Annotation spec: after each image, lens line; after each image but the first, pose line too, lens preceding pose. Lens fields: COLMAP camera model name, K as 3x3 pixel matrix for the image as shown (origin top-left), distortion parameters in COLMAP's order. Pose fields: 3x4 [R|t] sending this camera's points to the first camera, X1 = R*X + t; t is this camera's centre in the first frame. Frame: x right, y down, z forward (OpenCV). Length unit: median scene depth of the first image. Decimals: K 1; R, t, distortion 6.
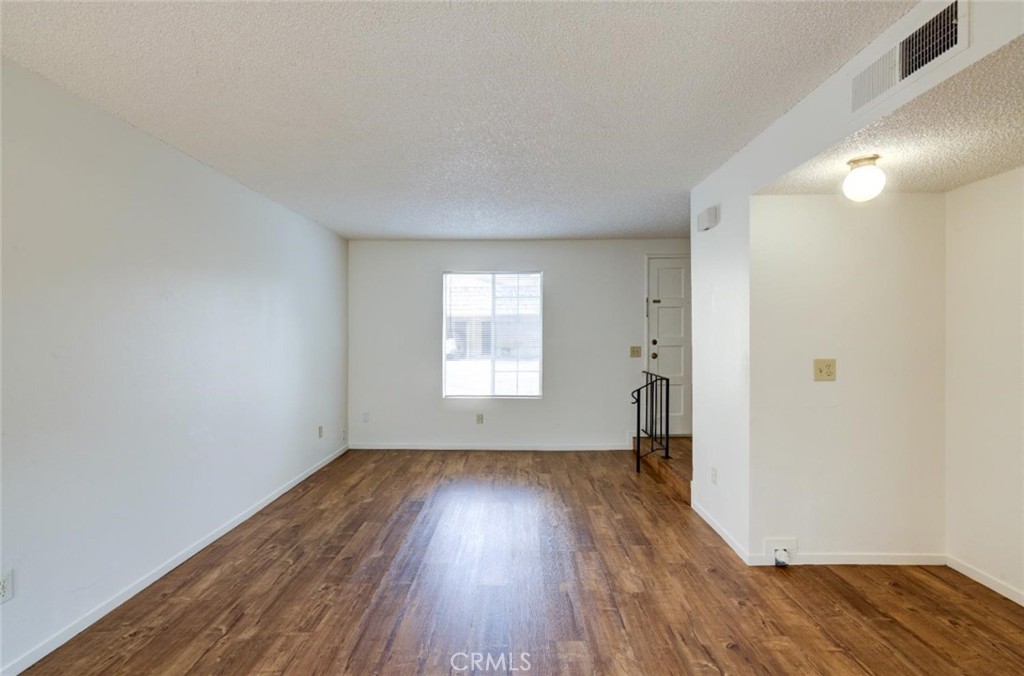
lens RADIAL K [[457.2, 0, 517.3], [0, 457.2, 333.7], [0, 0, 1]] dist [0.010132, 0.001552]
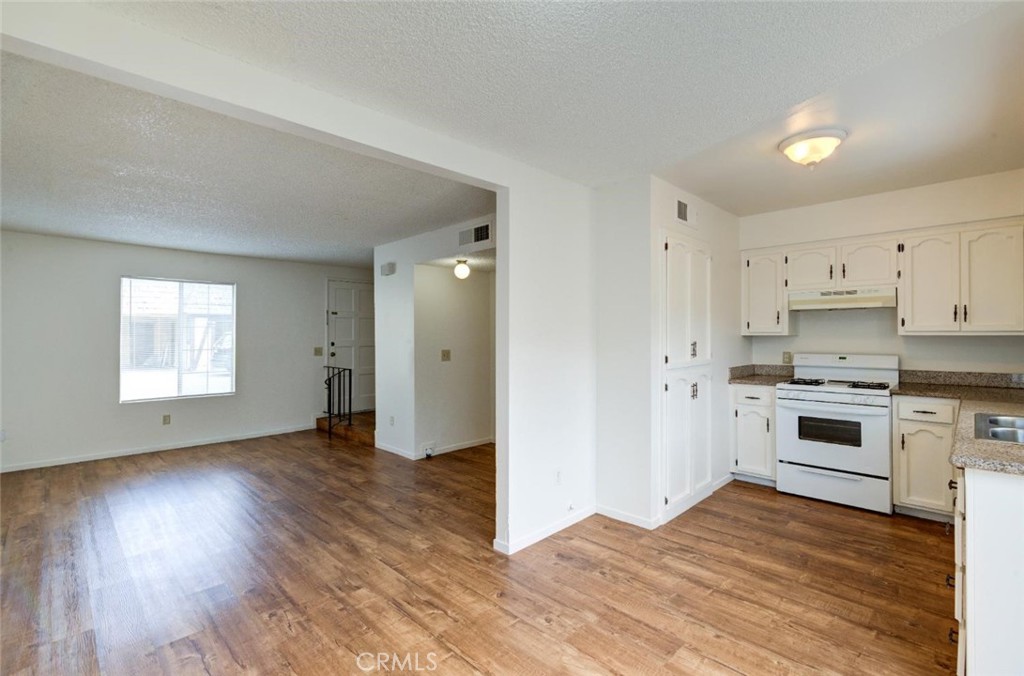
lens RADIAL K [[457.2, 0, 536.1], [0, 457.2, 334.5], [0, 0, 1]] dist [0.010132, 0.001552]
pose [[0.678591, -0.001422, 0.734515, -0.333058], [0.003418, 0.999993, -0.001222, -0.006874], [-0.734508, 0.003339, 0.678591, -0.401959]]
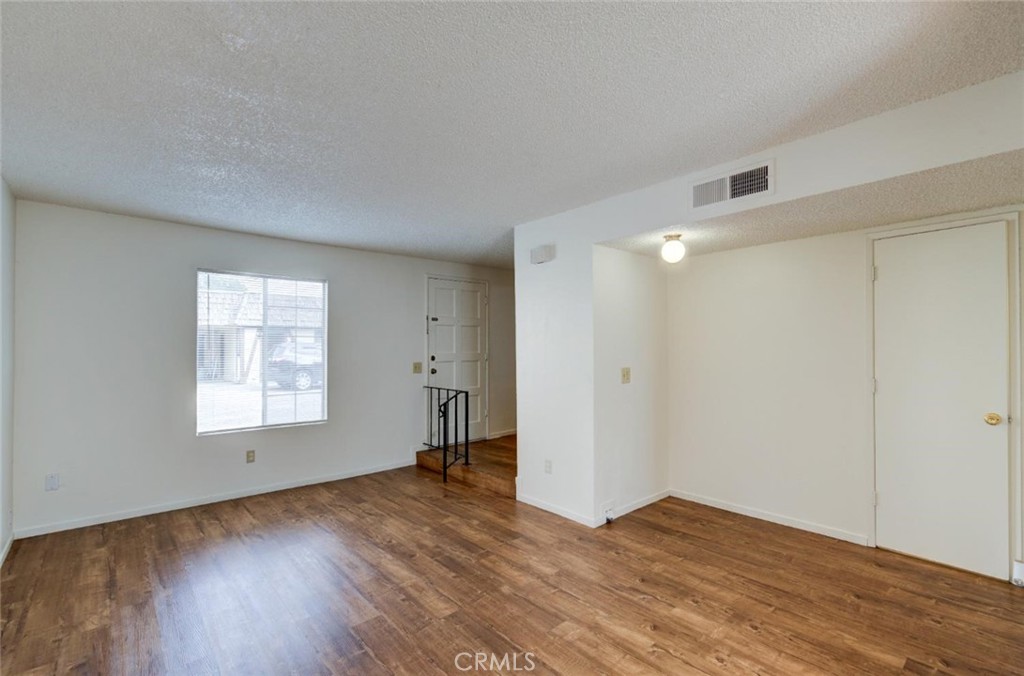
lens RADIAL K [[457.2, 0, 507.6], [0, 457.2, 348.6], [0, 0, 1]] dist [0.010132, 0.001552]
pose [[0.745603, 0.001328, 0.666389, -0.333989], [0.000299, 0.999997, -0.002327, -0.001860], [-0.666390, 0.001935, 0.745601, 0.116169]]
